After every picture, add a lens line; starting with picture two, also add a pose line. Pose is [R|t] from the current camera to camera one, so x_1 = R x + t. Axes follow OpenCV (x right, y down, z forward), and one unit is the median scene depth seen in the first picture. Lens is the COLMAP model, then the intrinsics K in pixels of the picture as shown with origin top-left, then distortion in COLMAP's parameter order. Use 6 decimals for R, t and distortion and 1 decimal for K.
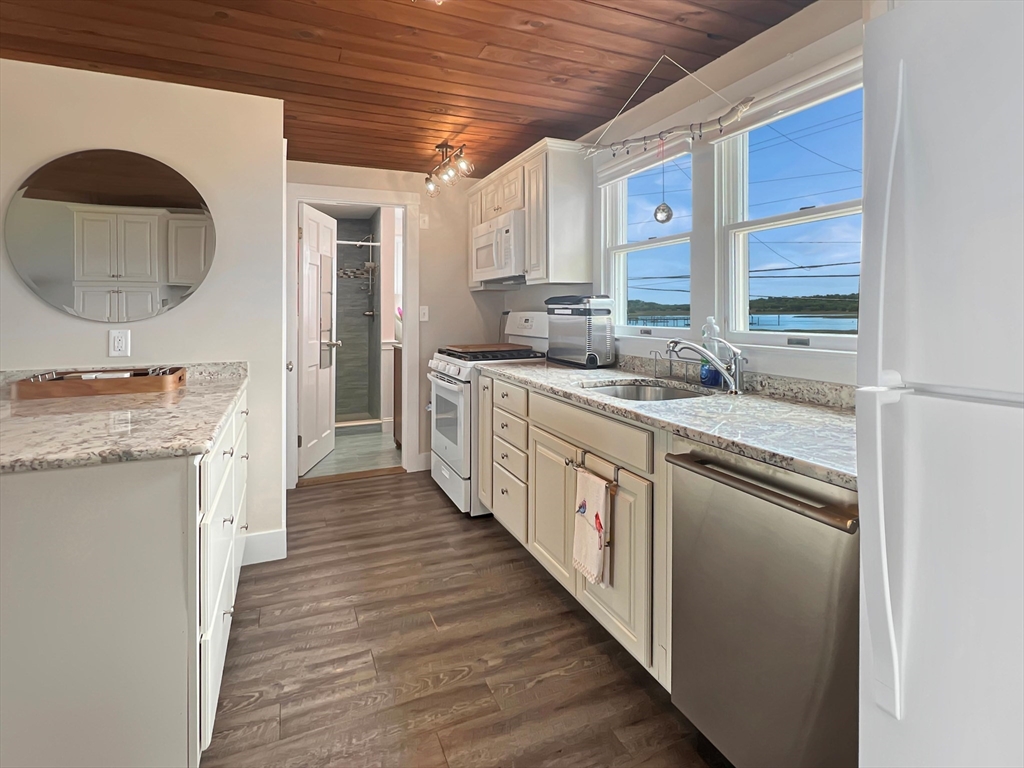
lens RADIAL K [[519.2, 0, 512.0], [0, 519.2, 384.0], [0, 0, 1]] dist [-0.000579, 0.000390]
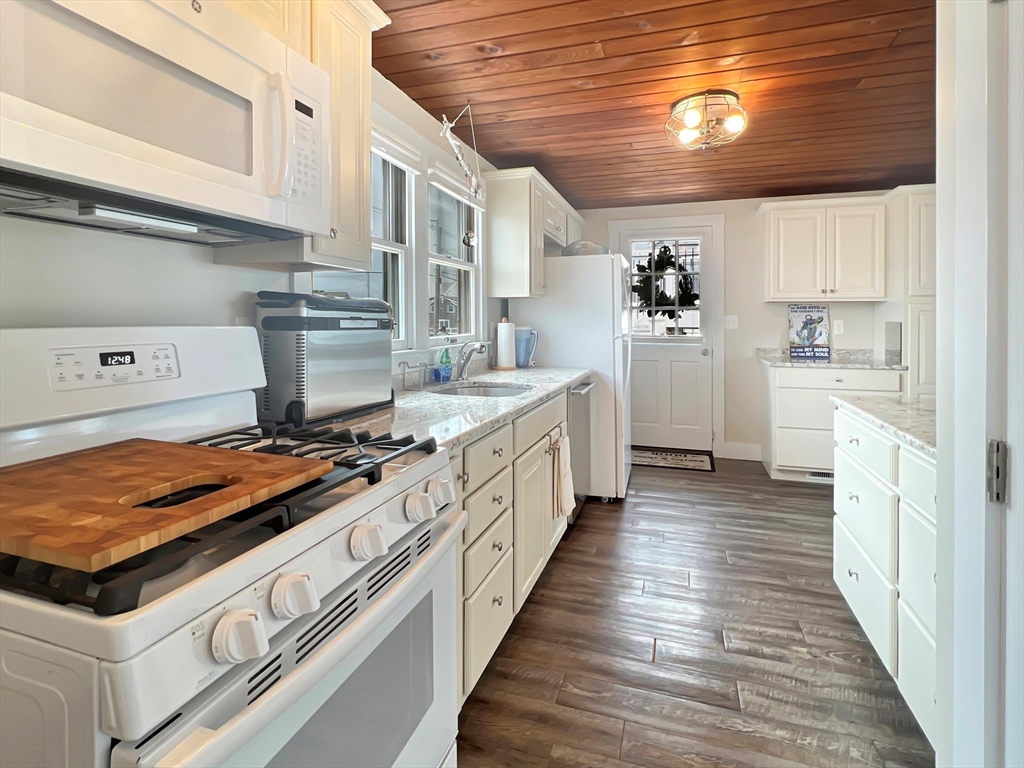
lens RADIAL K [[519.2, 0, 512.0], [0, 519.2, 384.0], [0, 0, 1]] dist [-0.000579, 0.000390]
pose [[-0.750292, -0.084100, 0.655735, -0.425462], [0.091744, 0.969033, 0.229256, -0.199512], [-0.654710, 0.232169, -0.719342, 1.376576]]
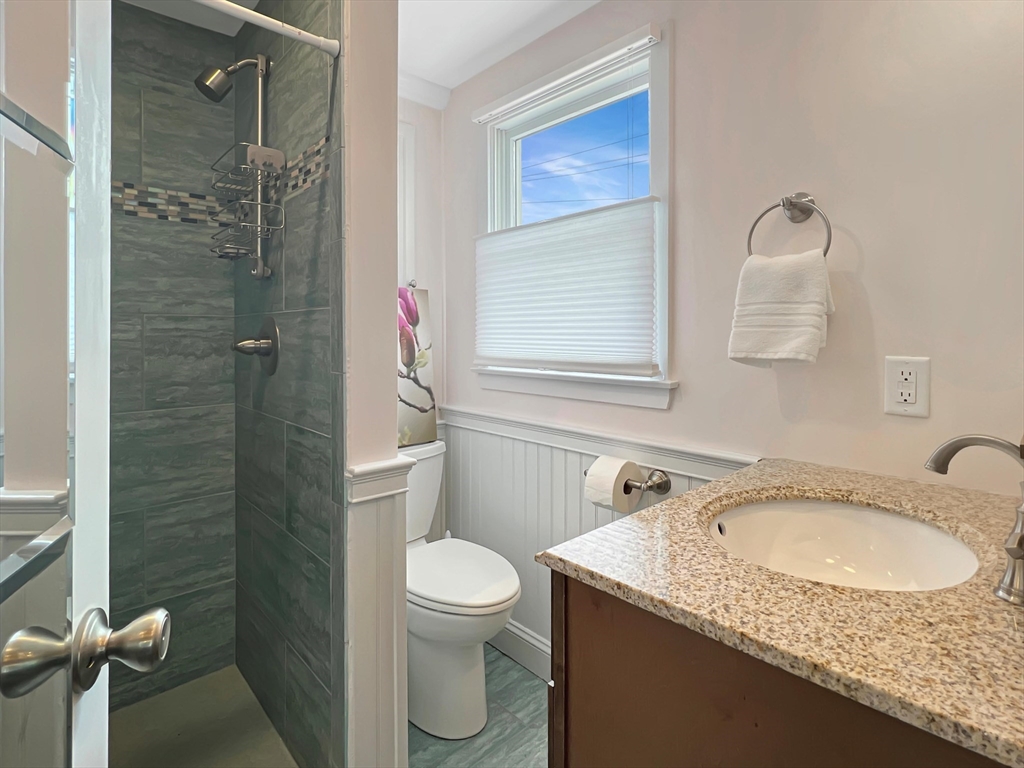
lens RADIAL K [[519.2, 0, 512.0], [0, 519.2, 384.0], [0, 0, 1]] dist [-0.000579, 0.000390]
pose [[0.944034, -0.023074, 0.329039, -0.801444], [0.039846, 0.998222, -0.044322, -0.330081], [-0.327432, 0.054952, 0.943276, 2.360090]]
